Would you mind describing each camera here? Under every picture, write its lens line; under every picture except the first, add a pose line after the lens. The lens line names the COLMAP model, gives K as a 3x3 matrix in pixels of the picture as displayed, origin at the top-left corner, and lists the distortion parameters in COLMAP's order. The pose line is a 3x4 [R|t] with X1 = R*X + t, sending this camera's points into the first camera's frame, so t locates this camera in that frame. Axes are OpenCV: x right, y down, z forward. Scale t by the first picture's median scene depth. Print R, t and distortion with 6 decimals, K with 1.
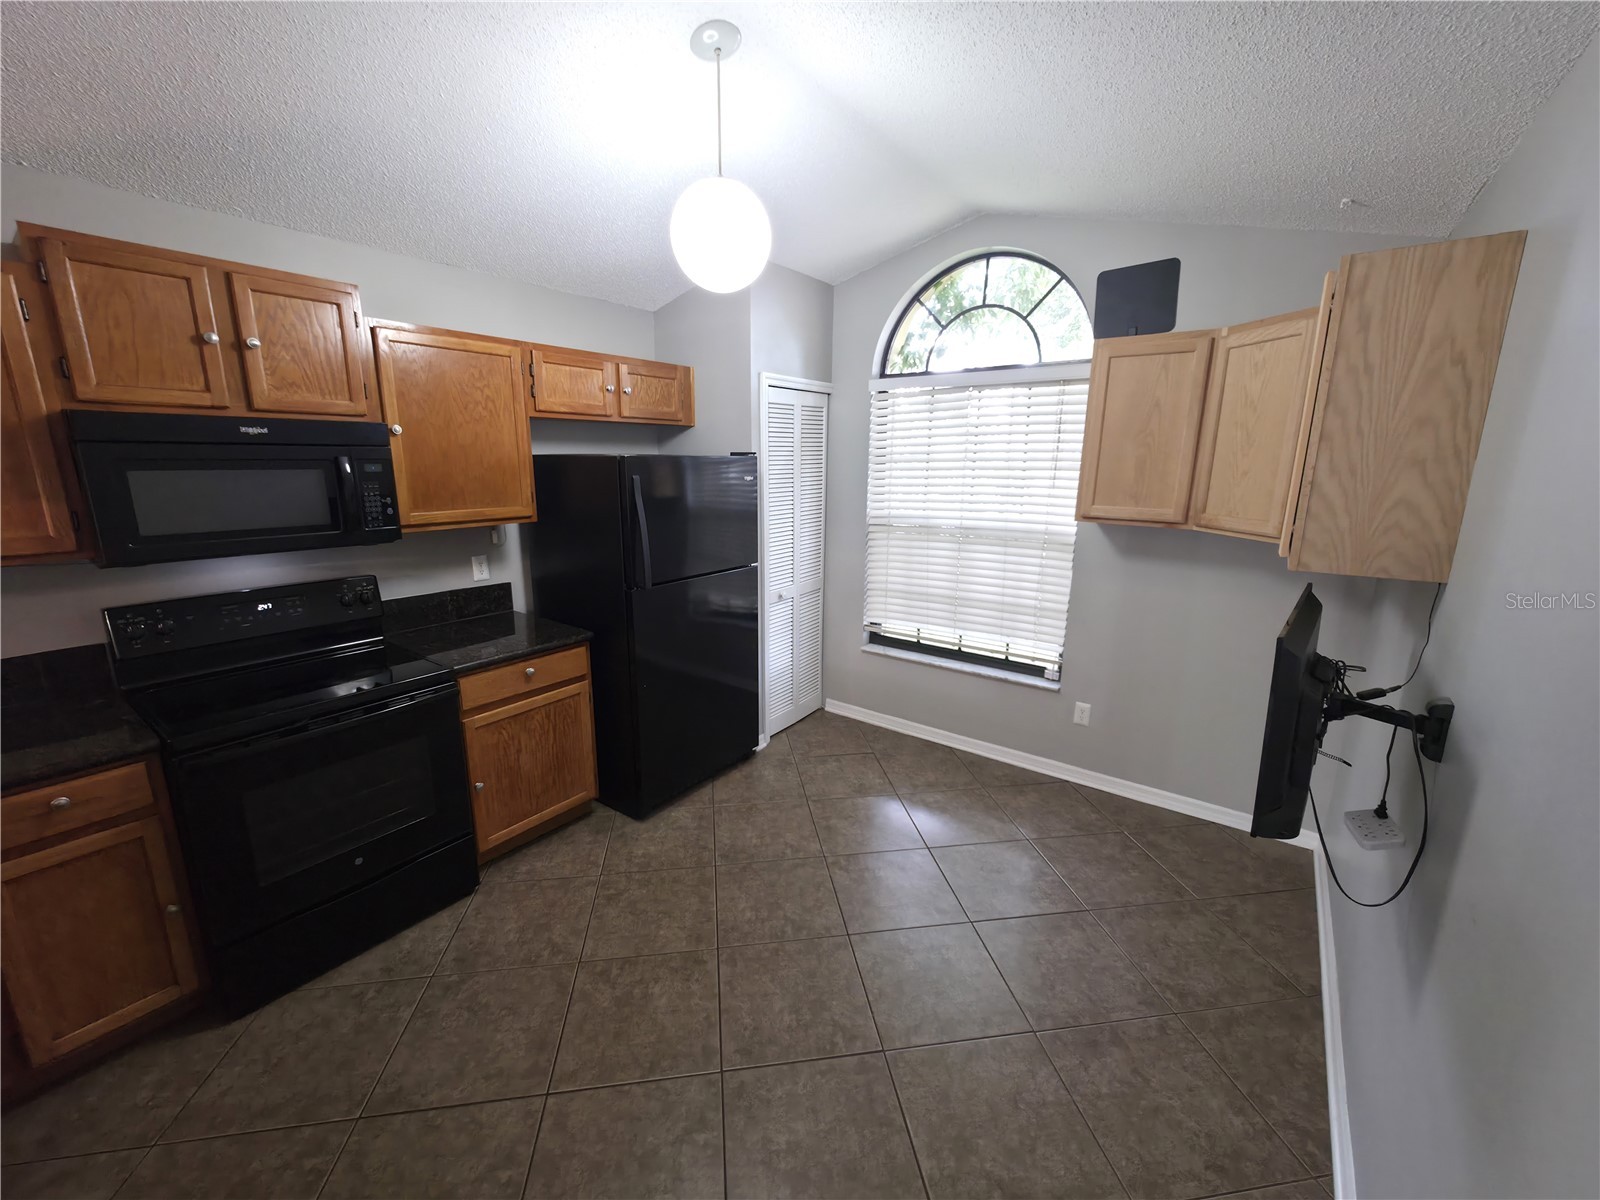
lens RADIAL K [[636.8, 0, 796.6], [0, 636.8, 600.5], [0, 0, 1]] dist [-0.000564, 0.000318]
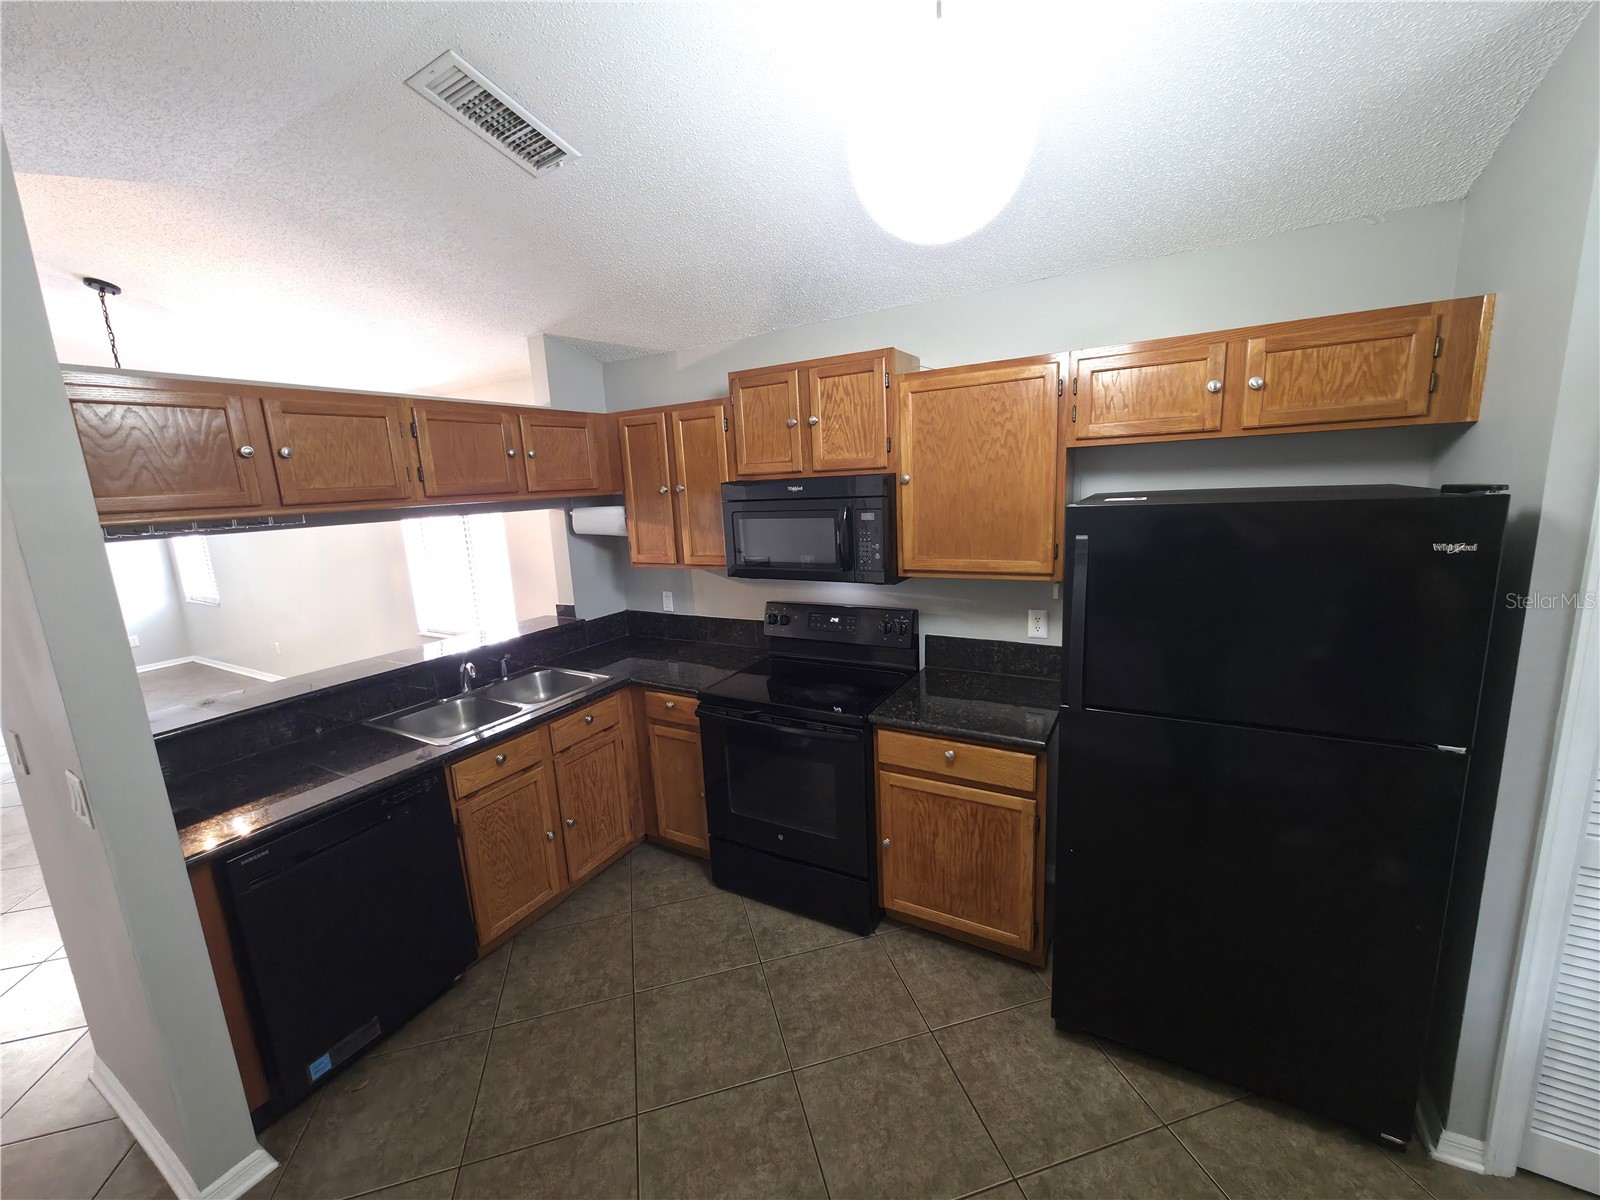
lens RADIAL K [[636.8, 0, 796.6], [0, 636.8, 600.5], [0, 0, 1]] dist [-0.000564, 0.000318]
pose [[0.119152, 0.173123, -0.977666, 0.374832], [-0.169214, 0.973816, 0.151819, -0.194396], [0.978350, 0.147345, 0.145327, 0.677912]]
